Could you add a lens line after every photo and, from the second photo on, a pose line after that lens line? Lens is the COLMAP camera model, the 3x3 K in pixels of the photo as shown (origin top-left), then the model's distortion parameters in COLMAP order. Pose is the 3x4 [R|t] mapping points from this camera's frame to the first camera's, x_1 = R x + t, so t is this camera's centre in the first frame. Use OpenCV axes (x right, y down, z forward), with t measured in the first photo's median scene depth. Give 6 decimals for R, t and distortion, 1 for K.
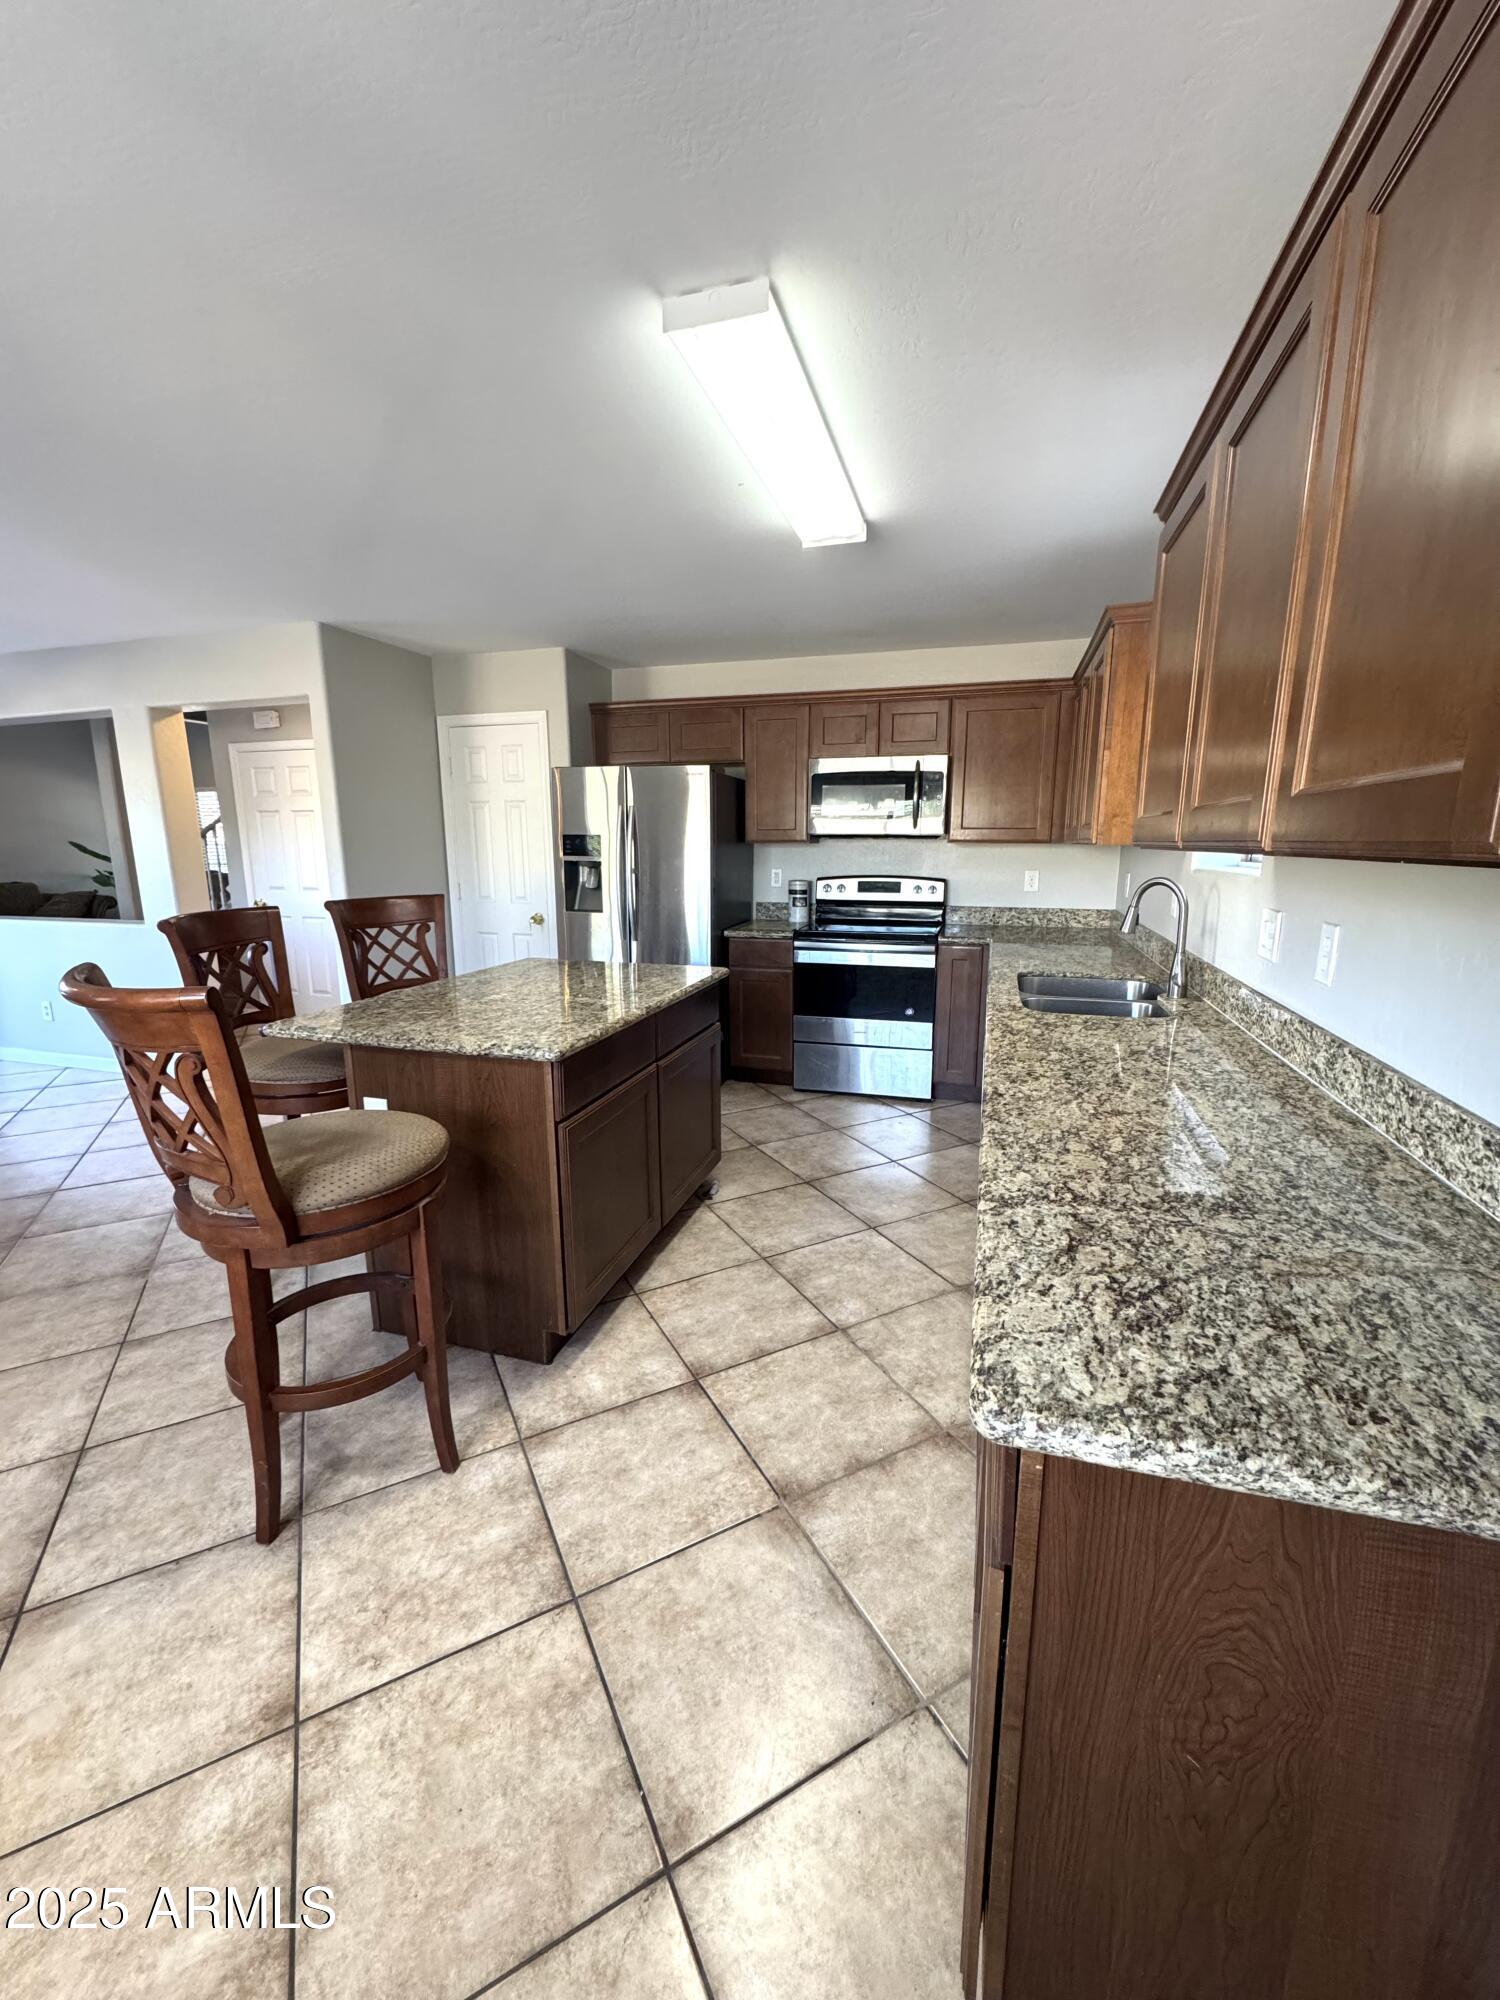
lens RADIAL K [[795.9, 0, 750.0], [0, 795.9, 1000.0], [0, 0, 1]] dist [0.001394, -0.000114]
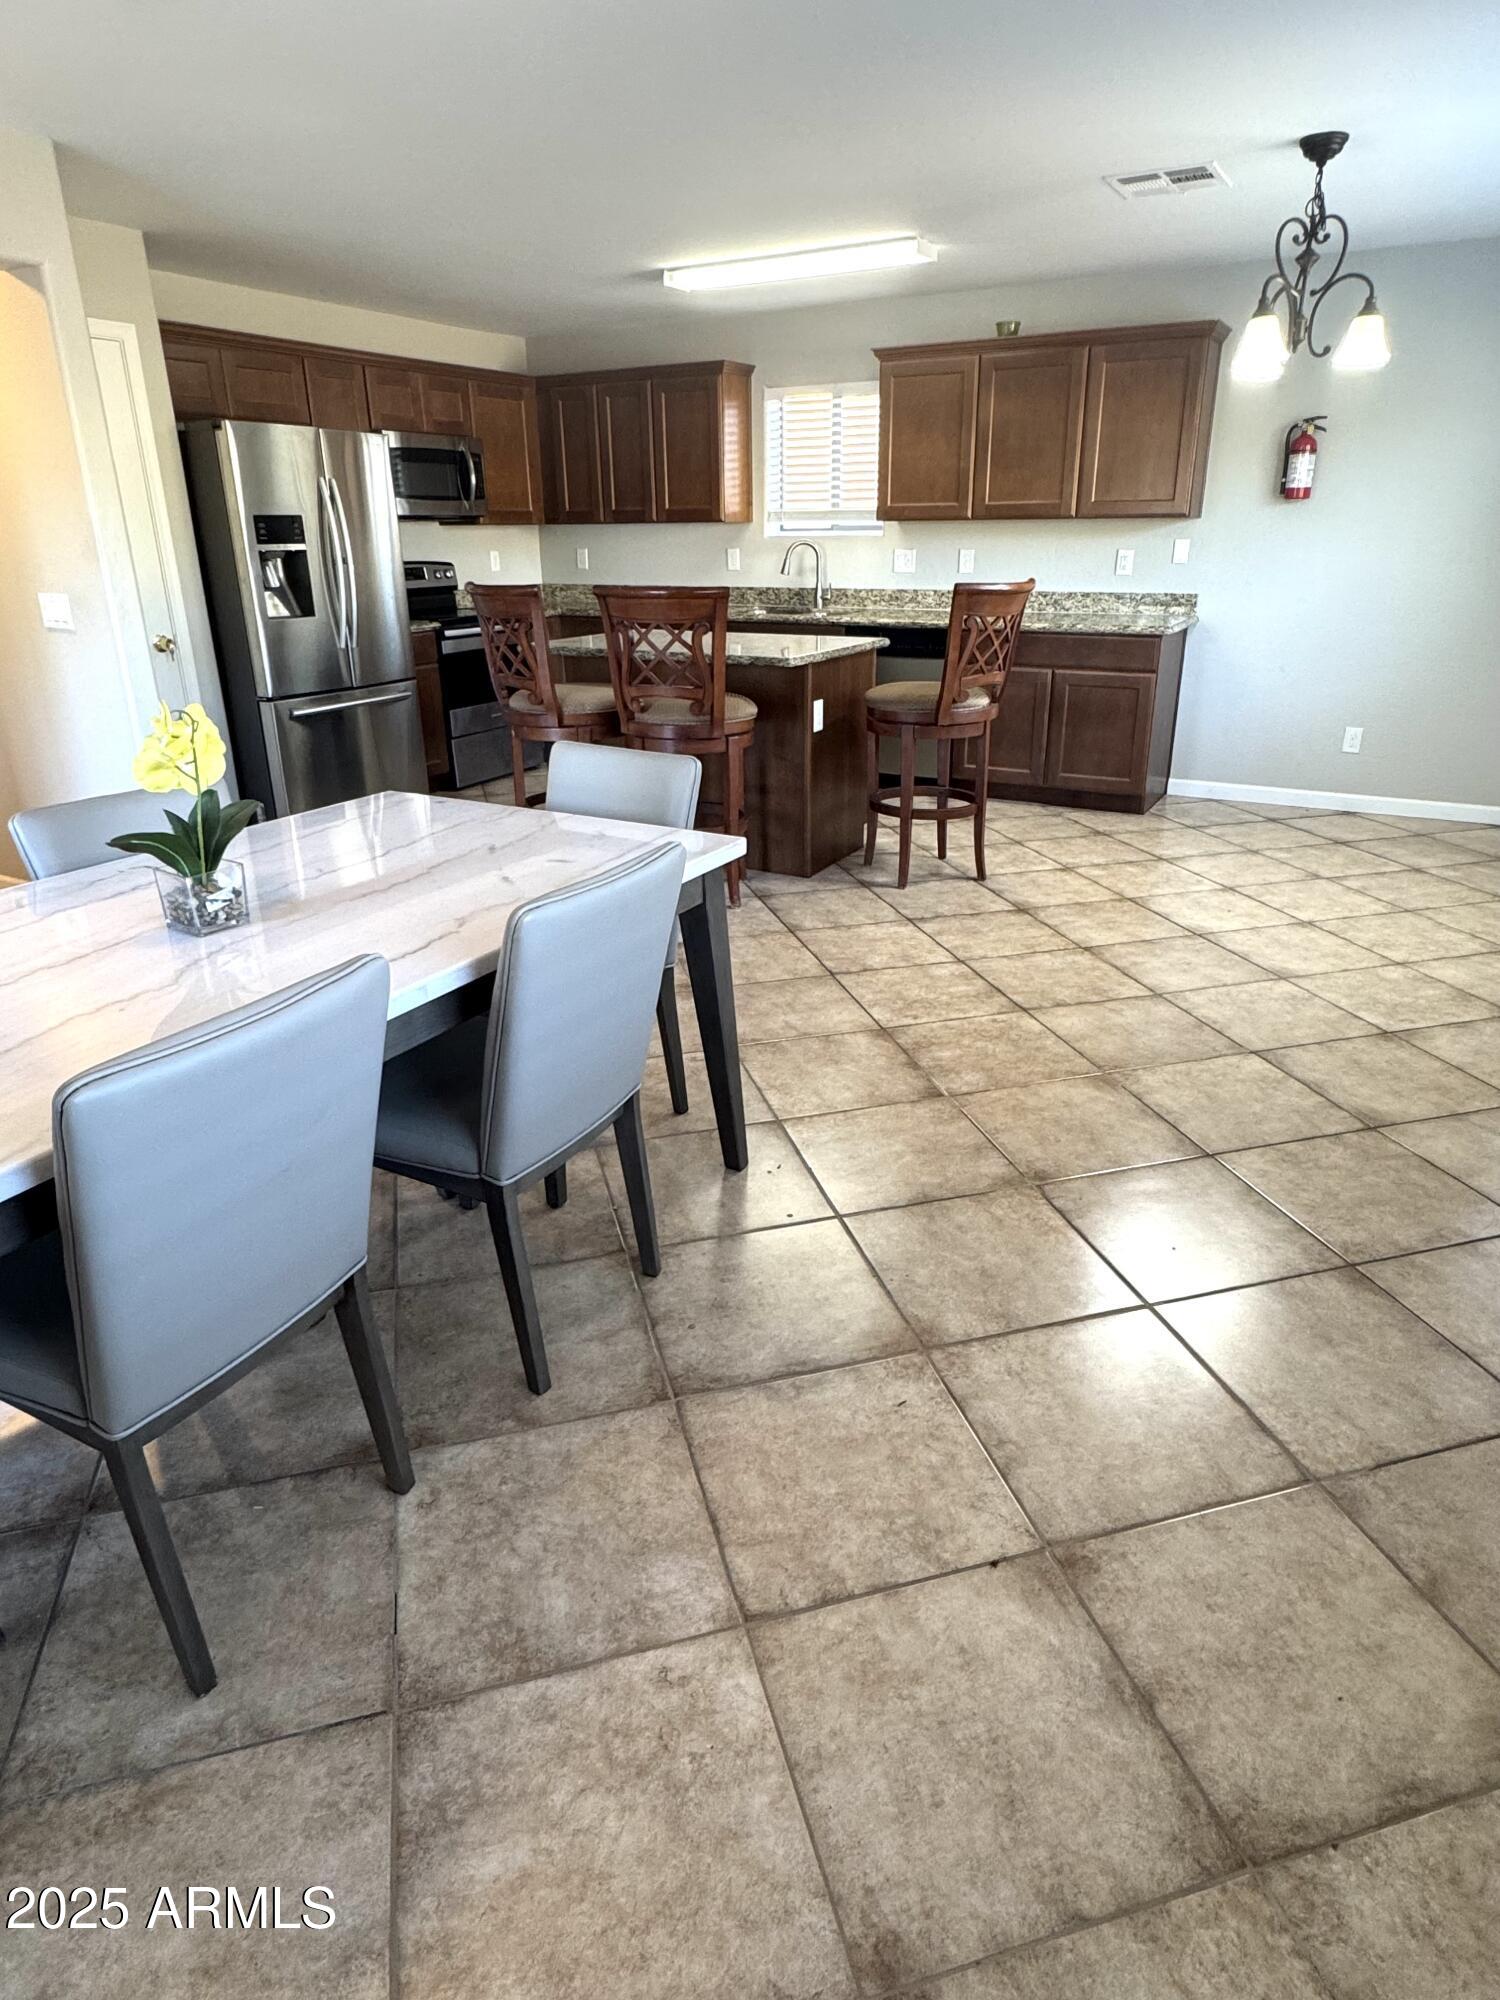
lens RADIAL K [[1181.0, 0, 750.0], [0, 1181.0, 1000.0], [0, 0, 1]] dist [-0.002267, 0.002524]
pose [[0.221885, -0.367594, 0.903129, -1.301773], [0.202977, 0.923340, 0.325952, -0.050330], [-0.953713, 0.110990, 0.279488, 0.277711]]
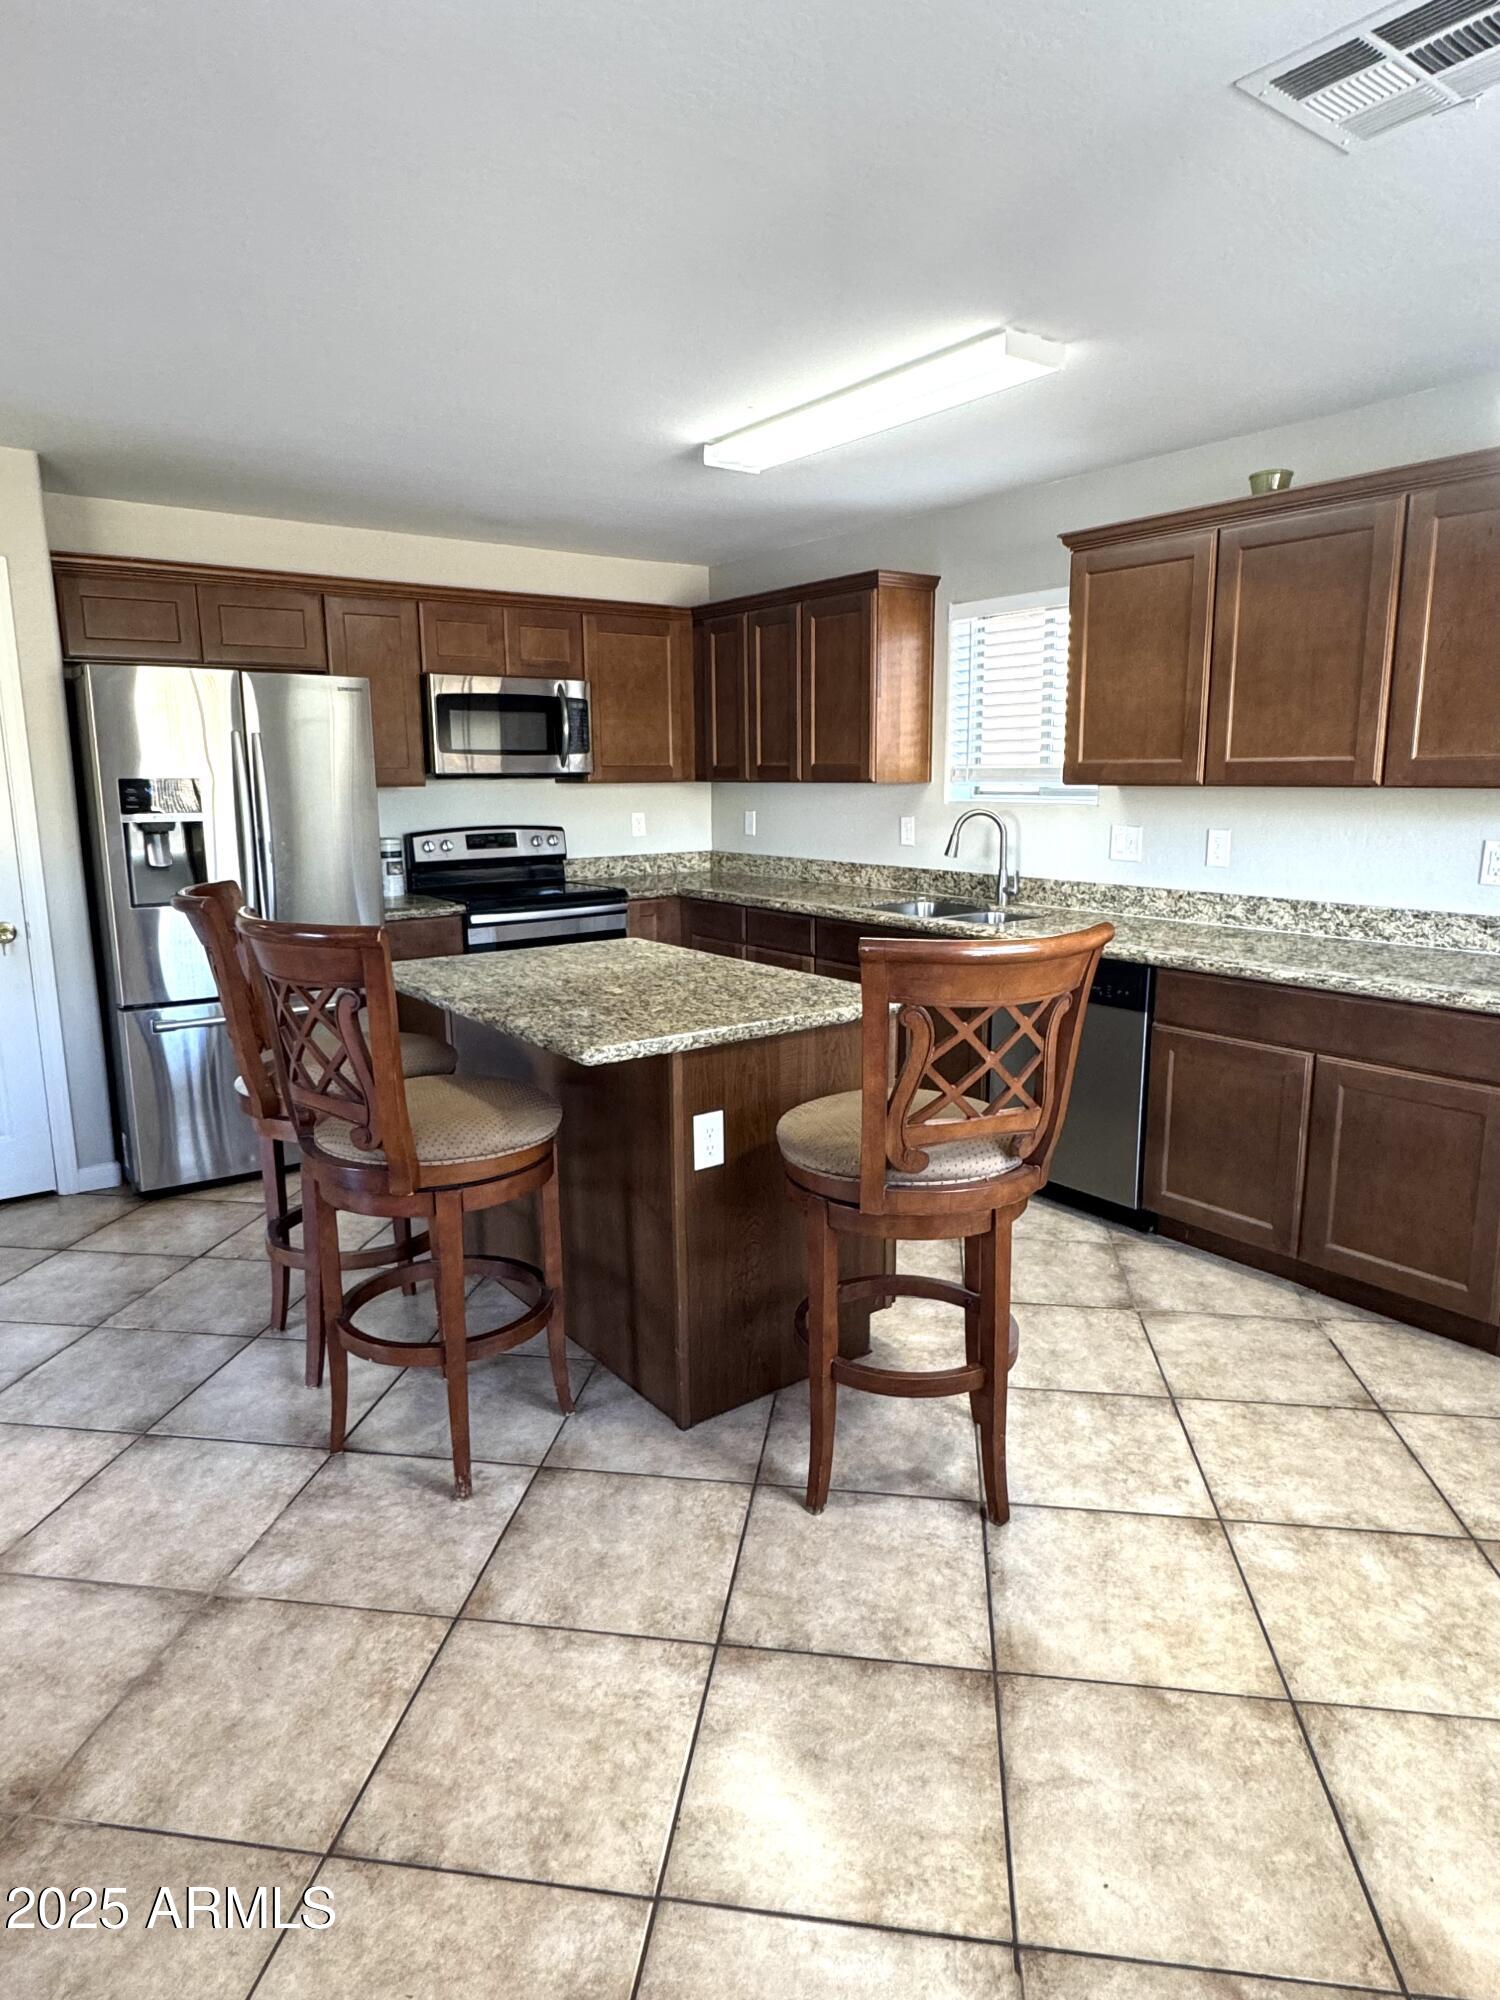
lens RADIAL K [[1181.0, 0, 750.0], [0, 1181.0, 1000.0], [0, 0, 1]] dist [-0.002267, 0.002524]
pose [[0.592583, -0.159799, 0.789500, -0.659053], [0.167585, 0.983136, 0.073206, -0.032868], [-0.787884, 0.088927, 0.609369, 0.116561]]
